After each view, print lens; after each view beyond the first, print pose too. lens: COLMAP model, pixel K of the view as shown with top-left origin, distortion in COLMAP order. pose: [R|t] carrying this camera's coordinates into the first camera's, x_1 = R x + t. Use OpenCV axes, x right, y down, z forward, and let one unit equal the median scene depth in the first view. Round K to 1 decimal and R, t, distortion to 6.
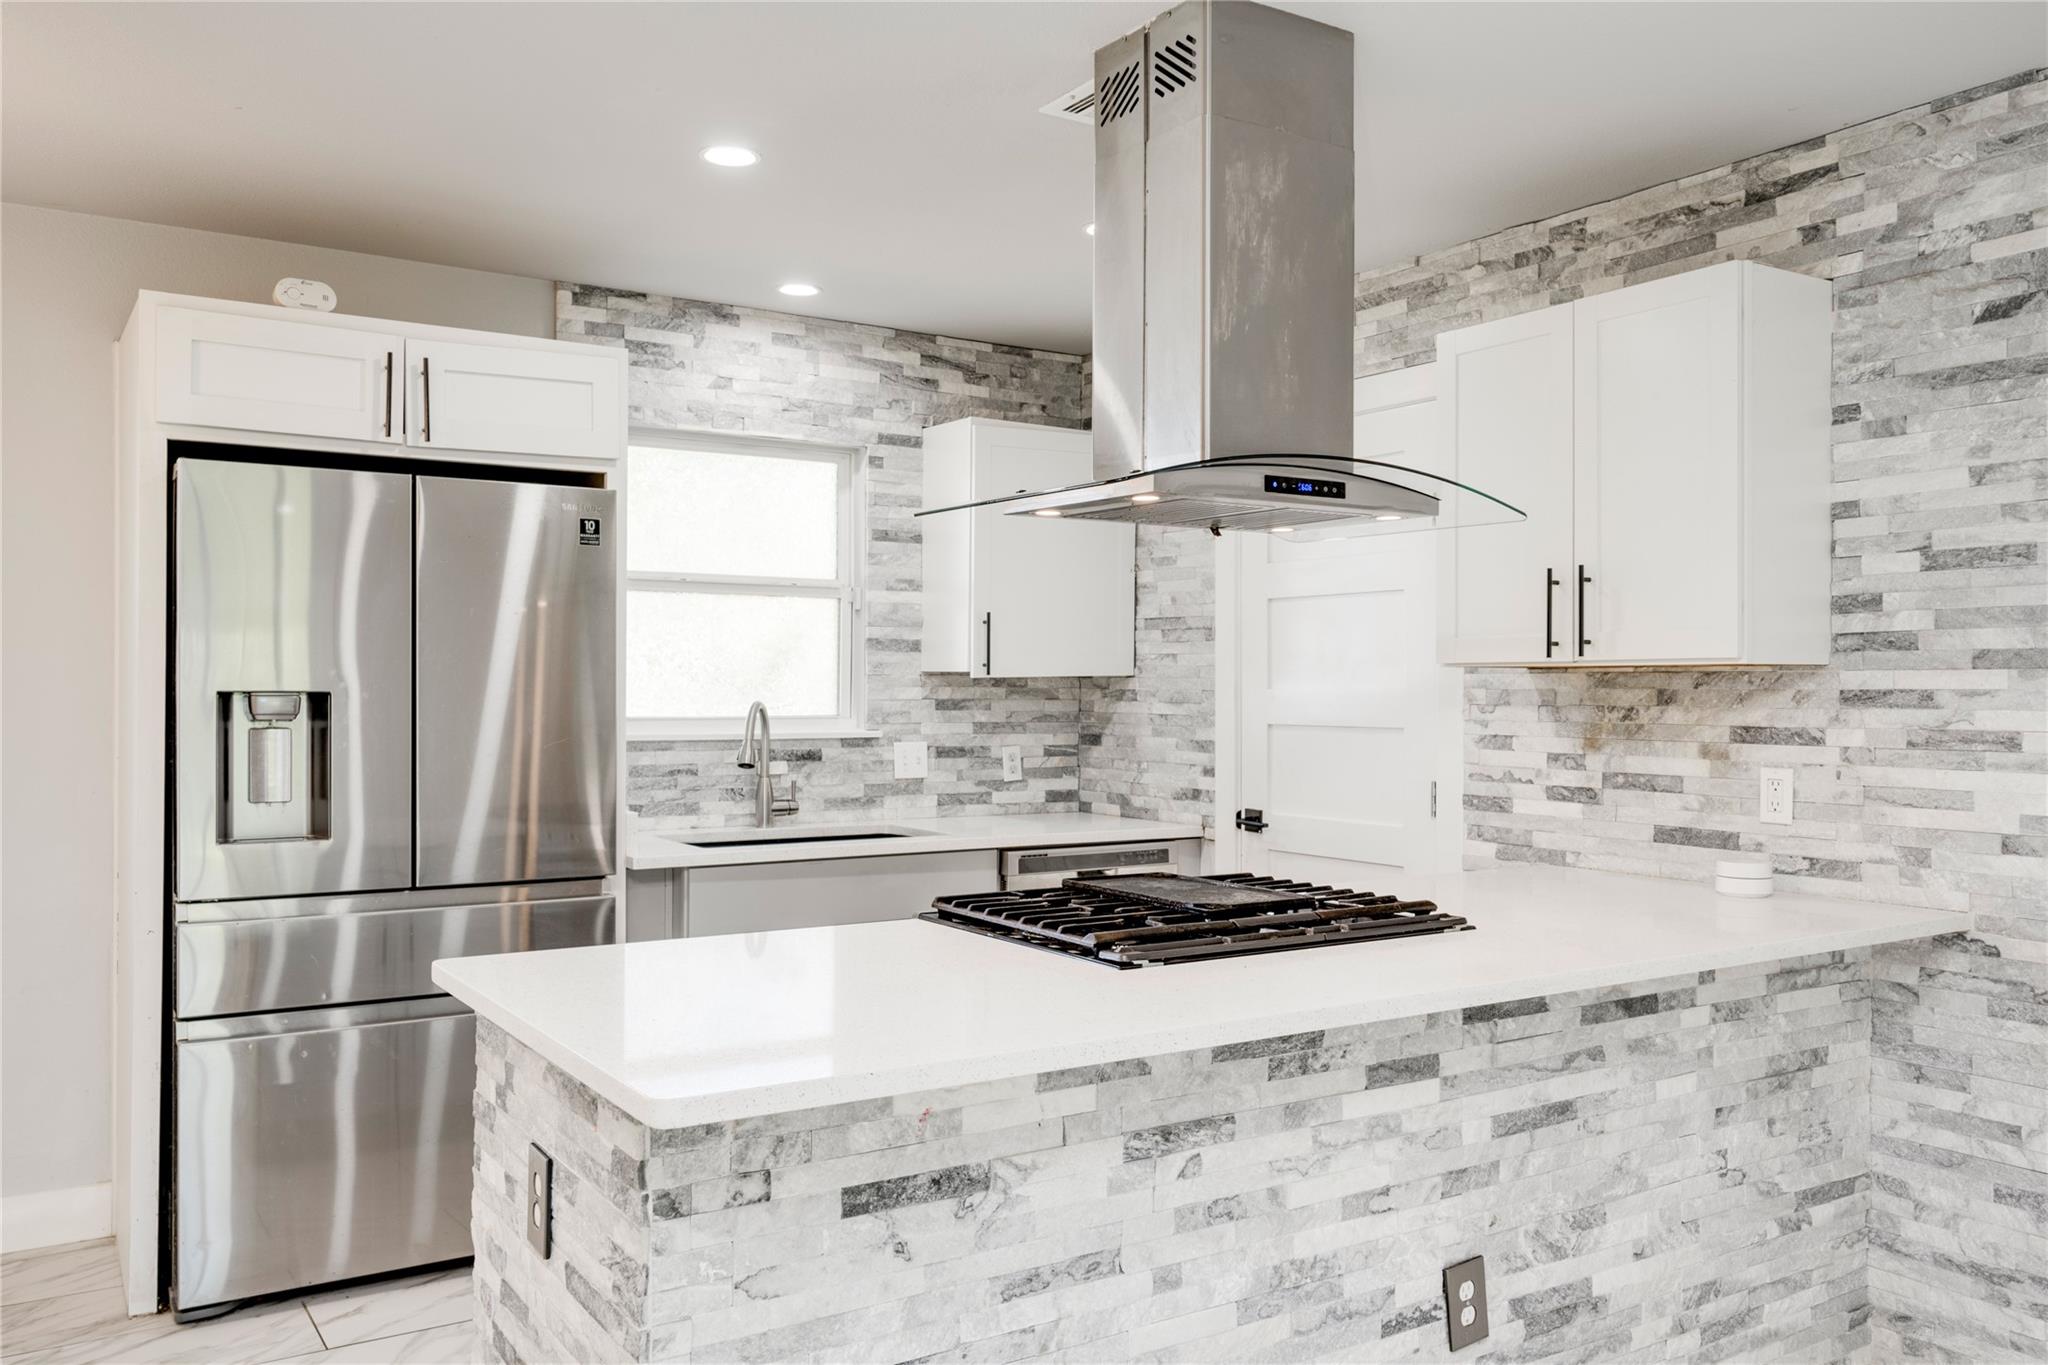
lens RADIAL K [[1603.2, 0, 1024.2], [0, 1603.2, 689.4], [0, 0, 1]] dist [-0.001298, 0.000153]
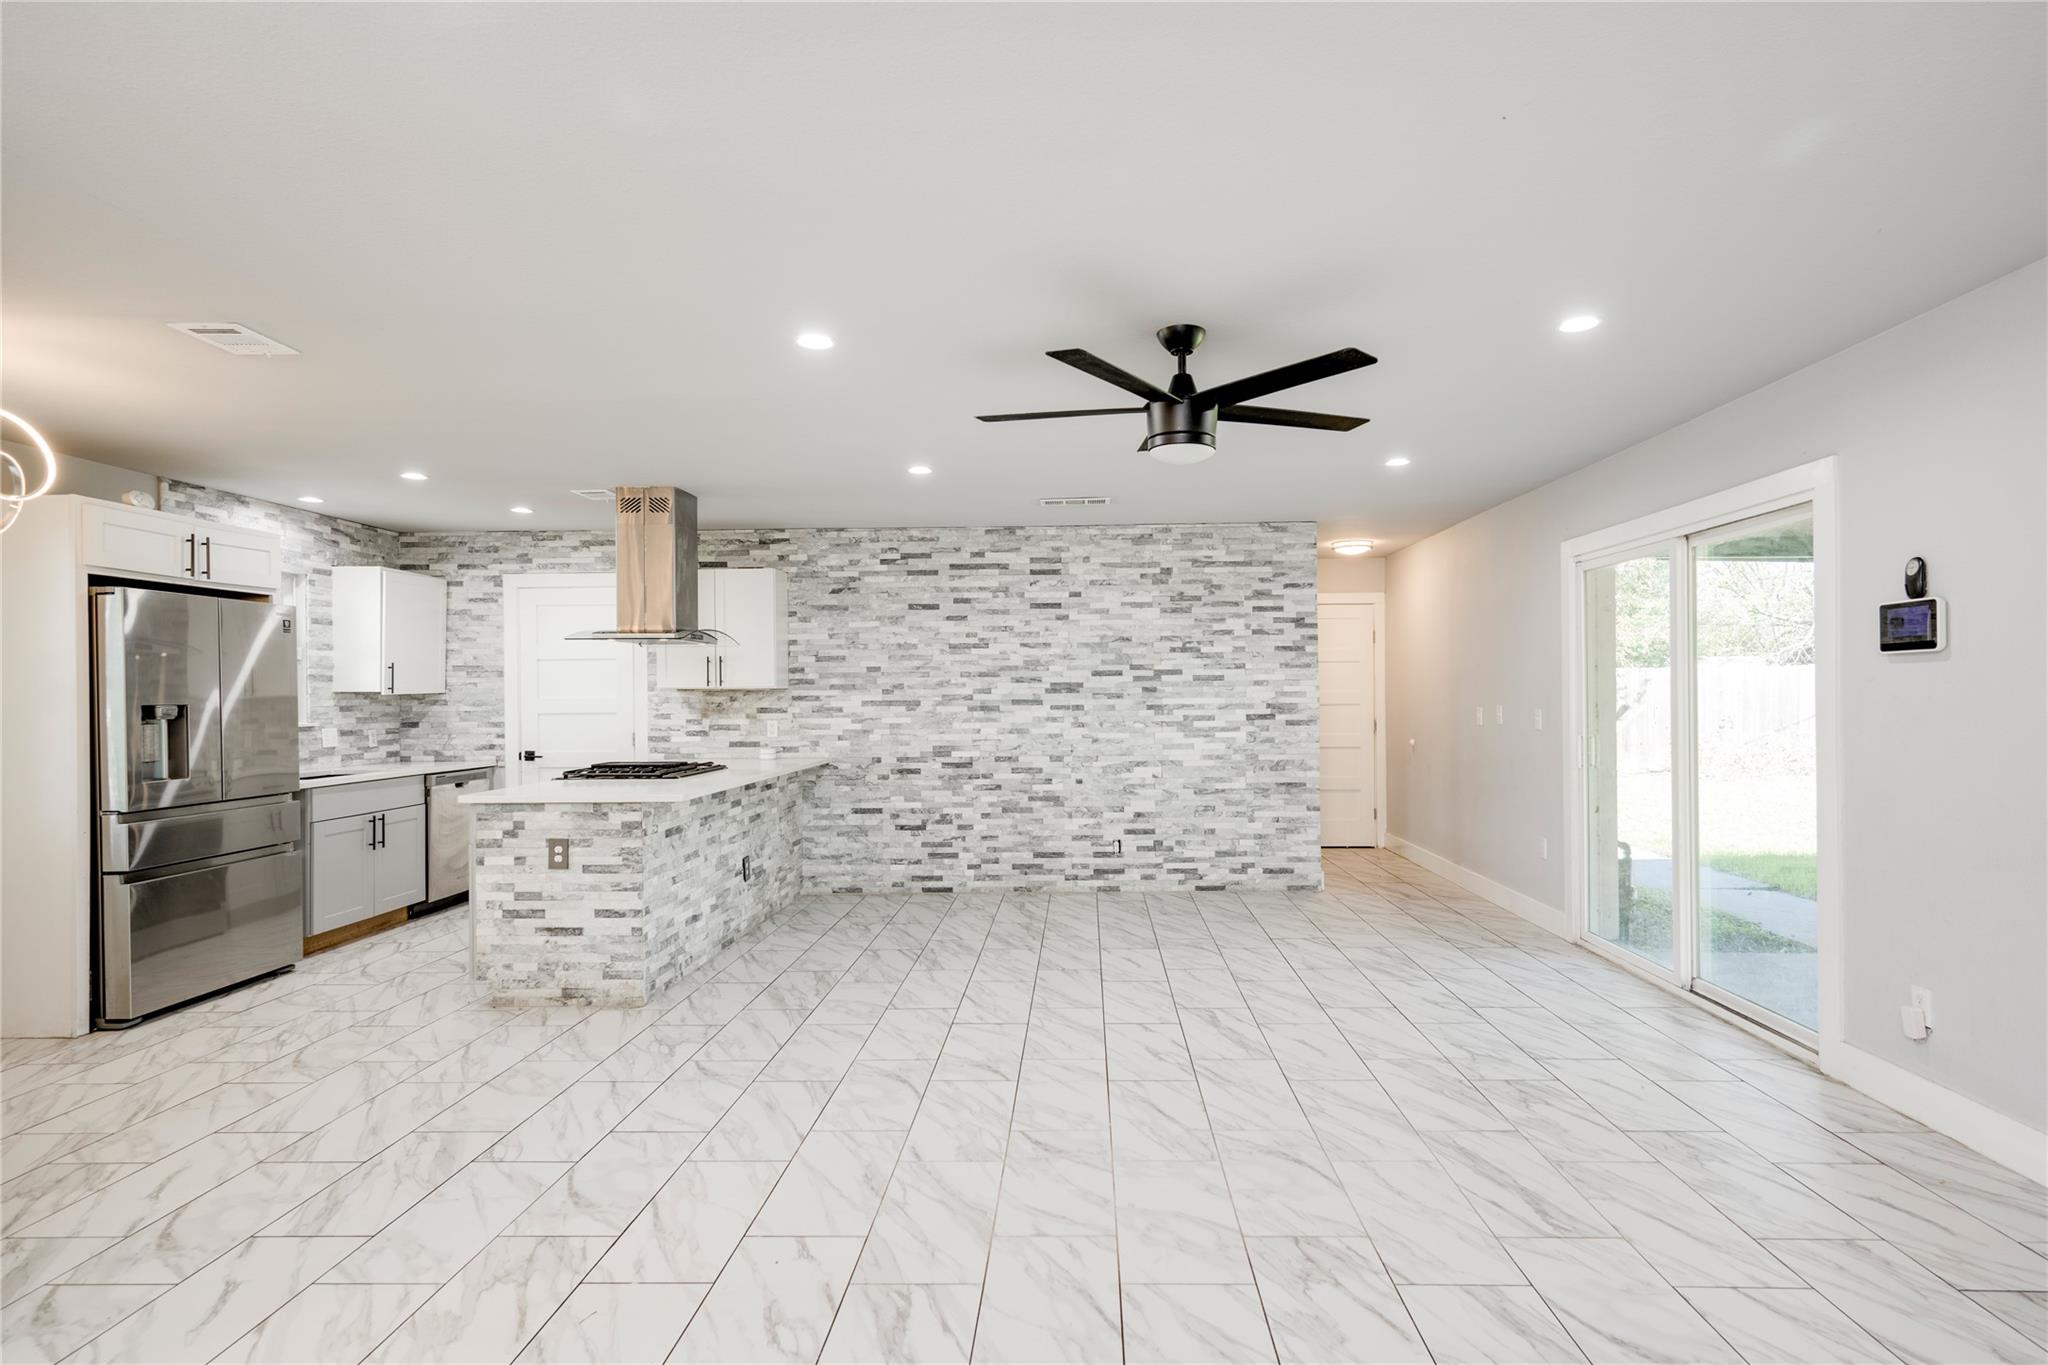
lens RADIAL K [[1051.5, 0, 1075.2], [0, 1051.5, 692.6], [0, 0, 1]] dist [0.009834, 0.000355]
pose [[0.557105, -0.007212, 0.830411, -1.002703], [0.010863, 0.999940, 0.001397, -0.003621], [-0.830371, 0.008242, 0.557150, -0.729153]]
